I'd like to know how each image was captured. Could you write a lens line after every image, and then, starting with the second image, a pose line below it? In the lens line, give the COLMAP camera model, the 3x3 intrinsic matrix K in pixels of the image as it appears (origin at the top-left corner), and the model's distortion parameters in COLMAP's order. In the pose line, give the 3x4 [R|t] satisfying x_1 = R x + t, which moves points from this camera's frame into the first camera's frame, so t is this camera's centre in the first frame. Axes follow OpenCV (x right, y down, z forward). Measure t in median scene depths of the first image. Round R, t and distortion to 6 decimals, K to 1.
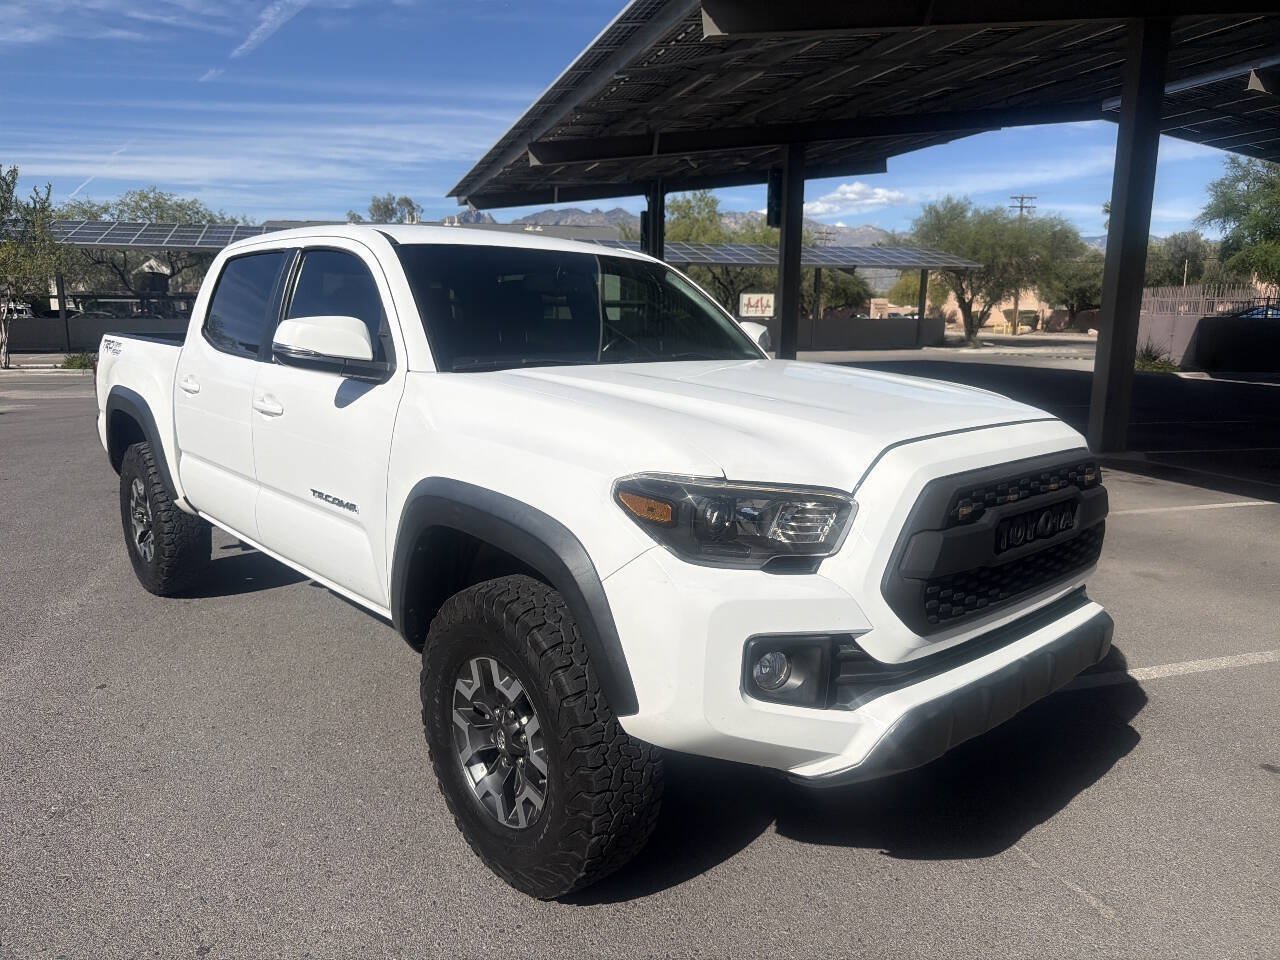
lens RADIAL K [[905.4, 0, 630.3], [0, 905.4, 484.9], [0, 0, 1]] dist [0.063997, -0.082710]
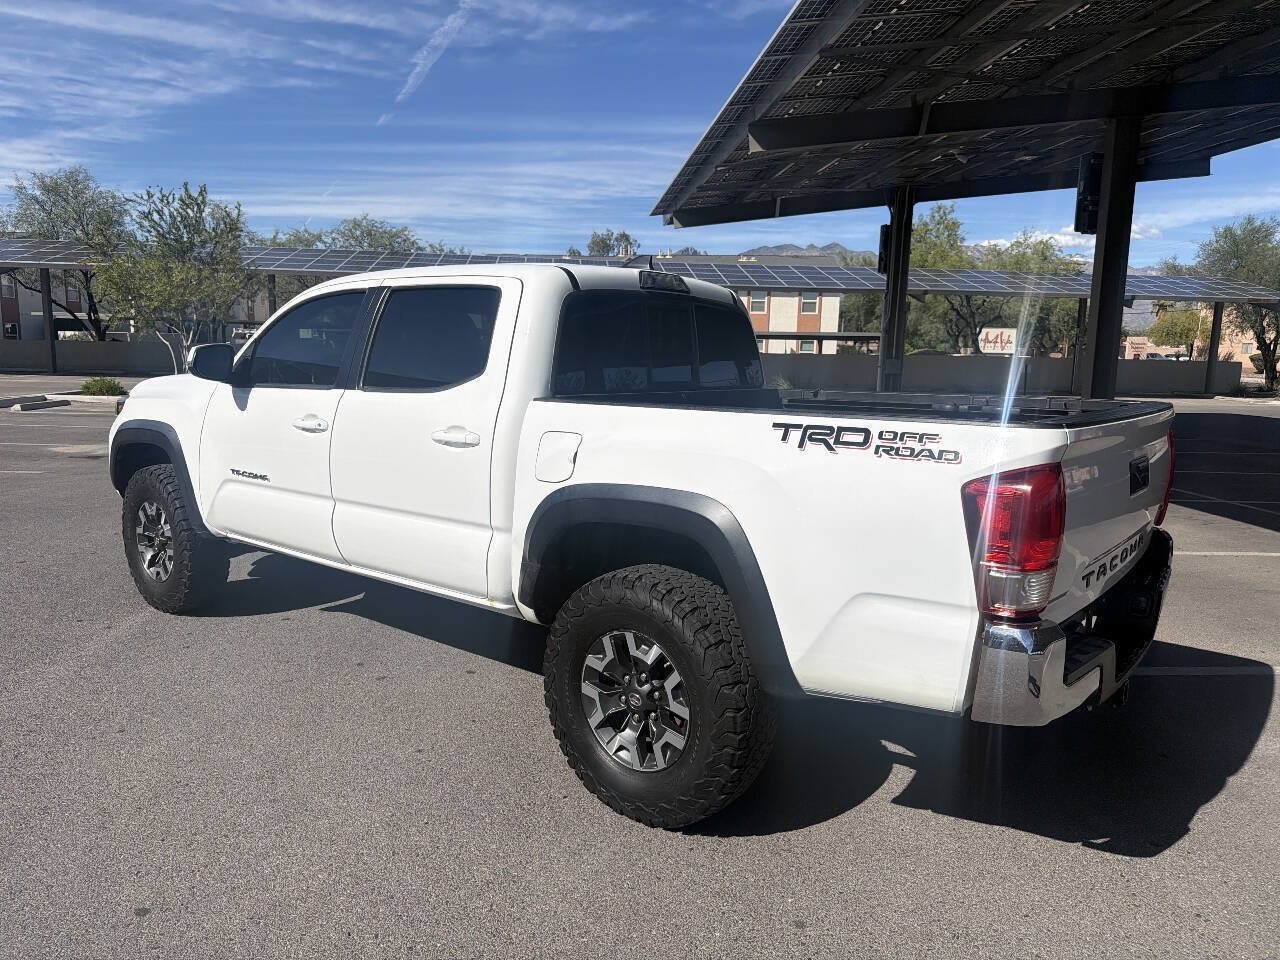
lens RADIAL K [[905.4, 0, 638.4], [0, 905.4, 488.4], [0, 0, 1]] dist [0.063997, -0.082710]
pose [[0.976462, 0.049603, -0.209909, -0.011294], [-0.056462, 0.998045, -0.026807, -0.019698], [0.208169, 0.038028, 0.977353, 0.105230]]
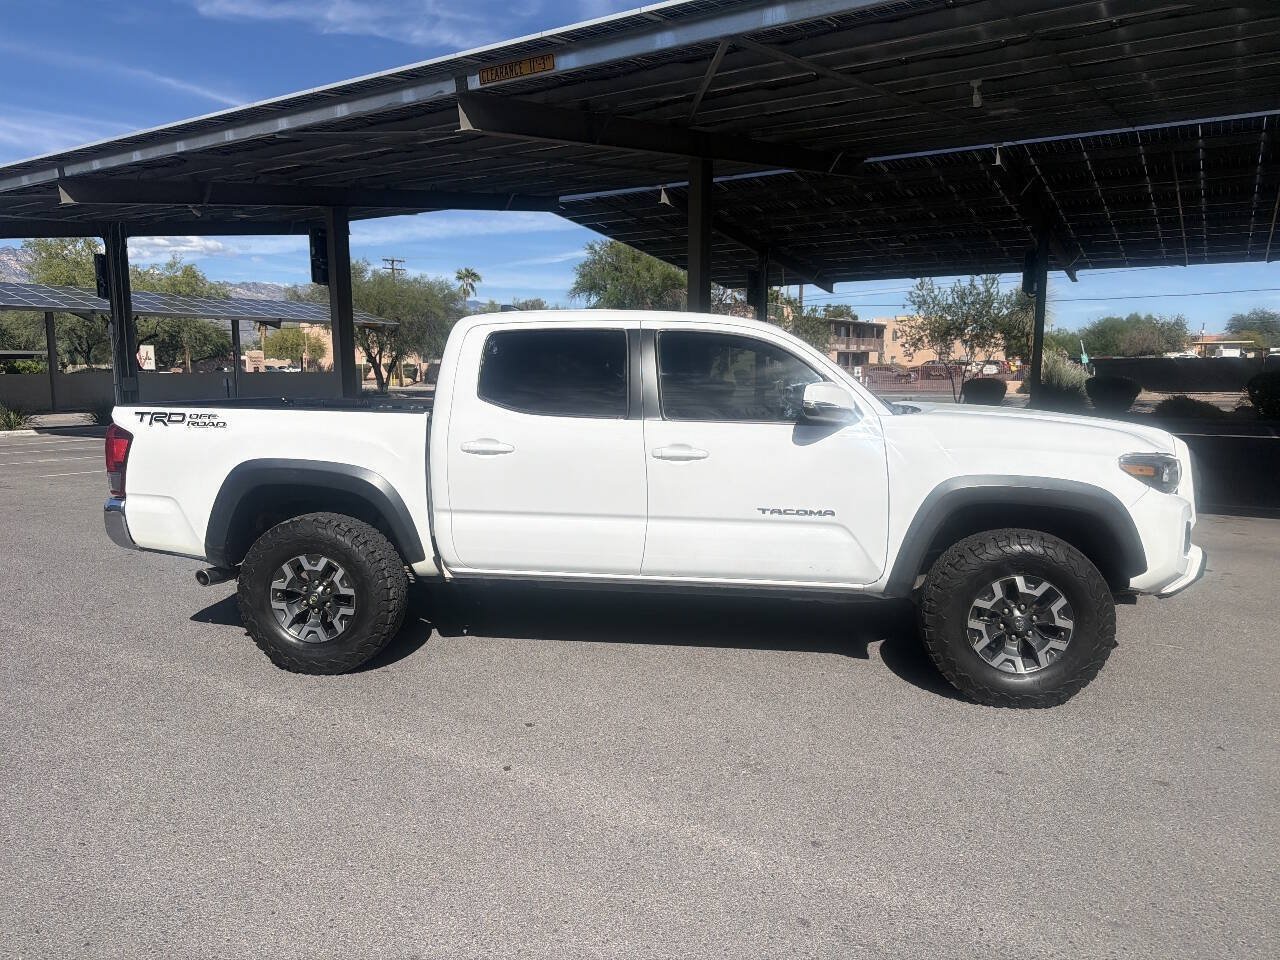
lens RADIAL K [[905.4, 0, 641.0], [0, 905.4, 481.9], [0, 0, 1]] dist [0.063997, -0.082710]
pose [[0.764571, -0.089094, 0.638352, -0.113716], [0.126930, 0.991818, -0.013601, -0.003482], [-0.631917, 0.091425, 0.769625, 0.007535]]
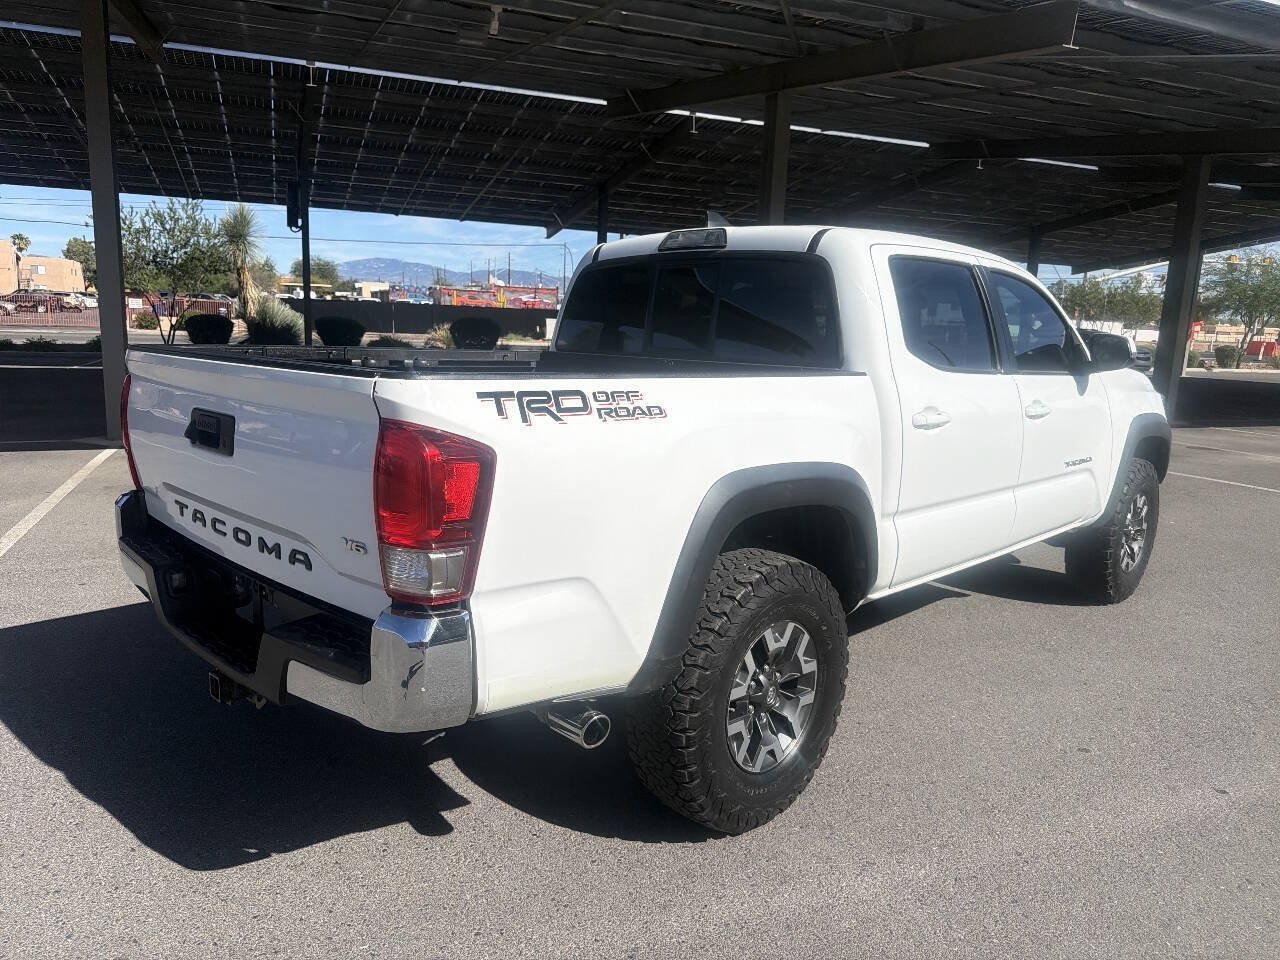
lens RADIAL K [[905.4, 0, 641.3], [0, 905.4, 483.6], [0, 0, 1]] dist [0.063997, -0.082710]
pose [[-0.081379, -0.186986, 0.978986, -0.138023], [0.150709, 0.968641, 0.197538, -0.028452], [-0.985223, 0.163618, -0.050646, 0.148723]]
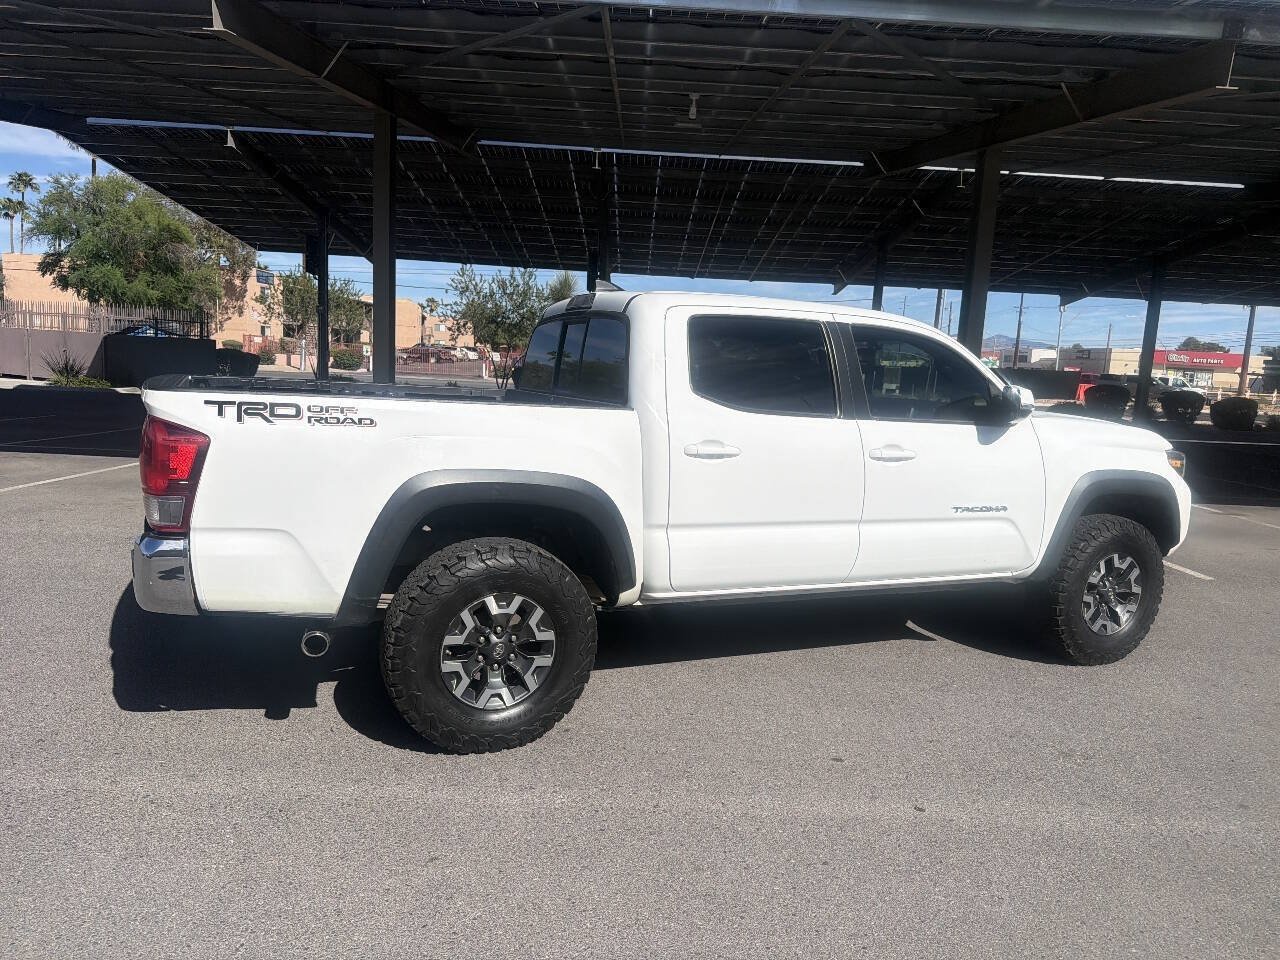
lens RADIAL K [[905.4, 0, 637.4], [0, 905.4, 476.6], [0, 0, 1]] dist [0.063997, -0.082710]
pose [[0.283821, -0.115591, 0.951885, -0.154363], [0.132925, 0.987866, 0.080326, -0.019082], [-0.949619, 0.103731, 0.295741, 0.092232]]
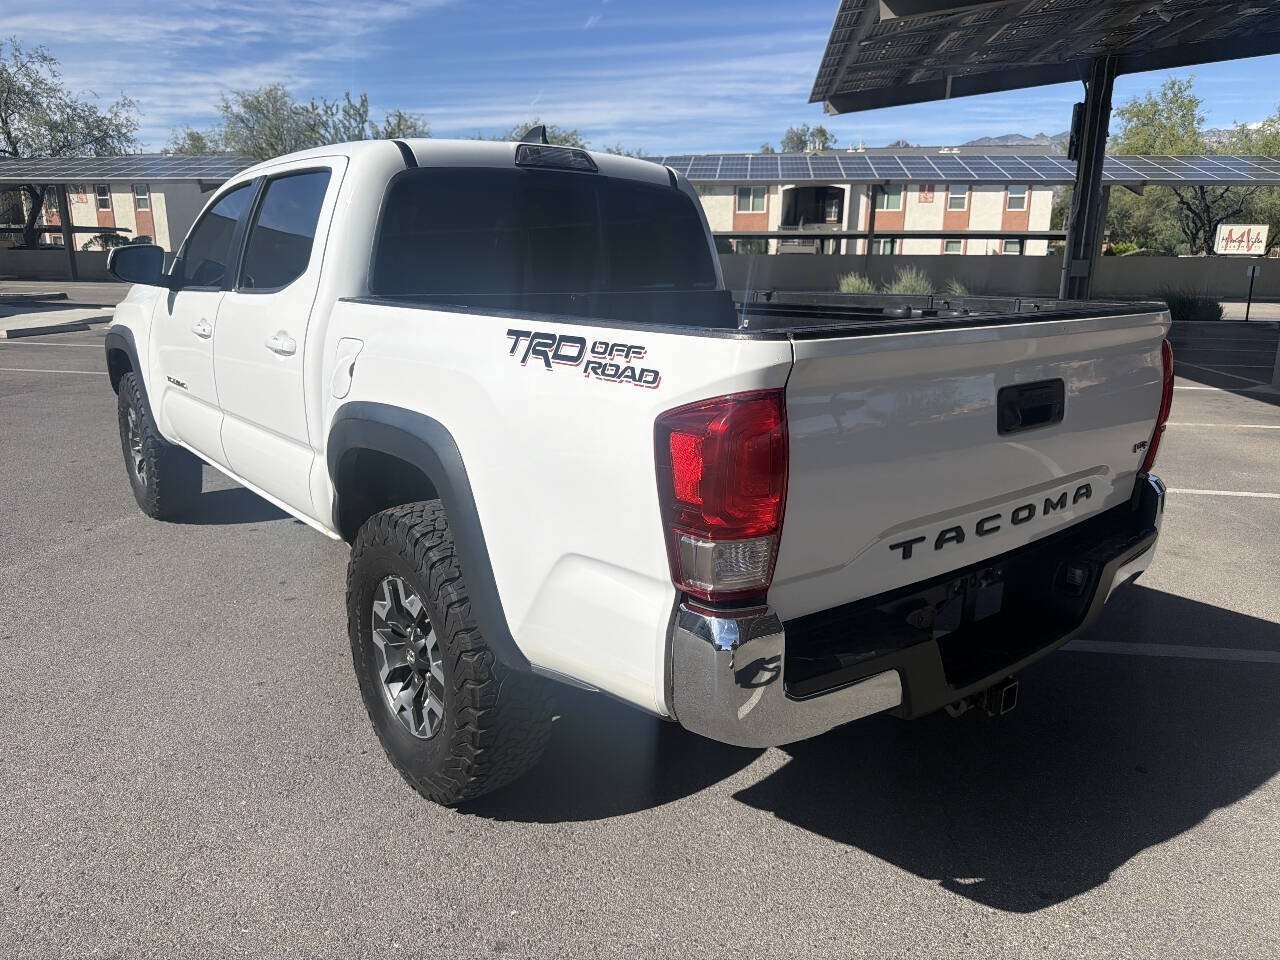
lens RADIAL K [[905.4, 0, 638.9], [0, 905.4, 485.2], [0, 0, 1]] dist [0.063997, -0.082710]
pose [[0.909383, 0.107681, -0.401780, 0.016399], [-0.081583, 0.993323, 0.081568, -0.023299], [0.407880, -0.041398, 0.912096, 0.130620]]
